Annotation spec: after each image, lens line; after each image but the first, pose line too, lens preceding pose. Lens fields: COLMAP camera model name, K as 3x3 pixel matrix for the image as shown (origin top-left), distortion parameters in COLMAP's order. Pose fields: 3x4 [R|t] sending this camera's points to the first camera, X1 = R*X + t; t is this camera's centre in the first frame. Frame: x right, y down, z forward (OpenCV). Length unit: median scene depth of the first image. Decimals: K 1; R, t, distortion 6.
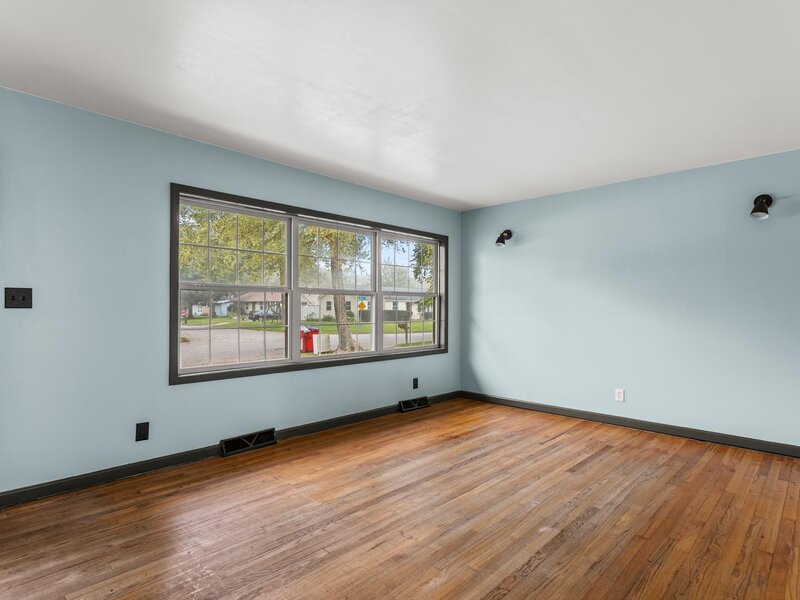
lens RADIAL K [[433.5, 0, 396.3], [0, 433.5, 305.3], [0, 0, 1]] dist [0.002827, 0.000186]
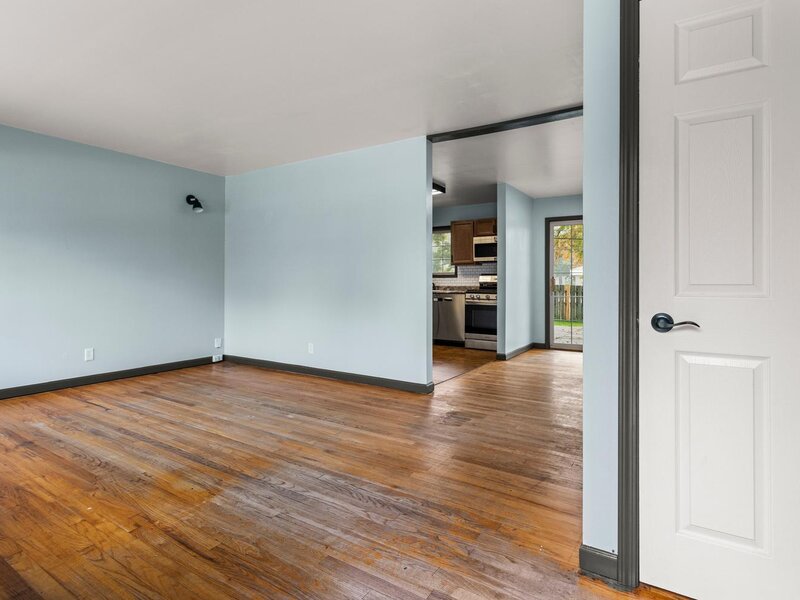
lens RADIAL K [[433.5, 0, 397.9], [0, 433.5, 280.5], [0, 0, 1]] dist [0.002827, 0.000186]
pose [[-0.193780, -0.002587, 0.981042, -0.985274], [-0.015956, 0.999873, -0.000515, 0.034848], [-0.980915, -0.015753, -0.193796, 0.767721]]
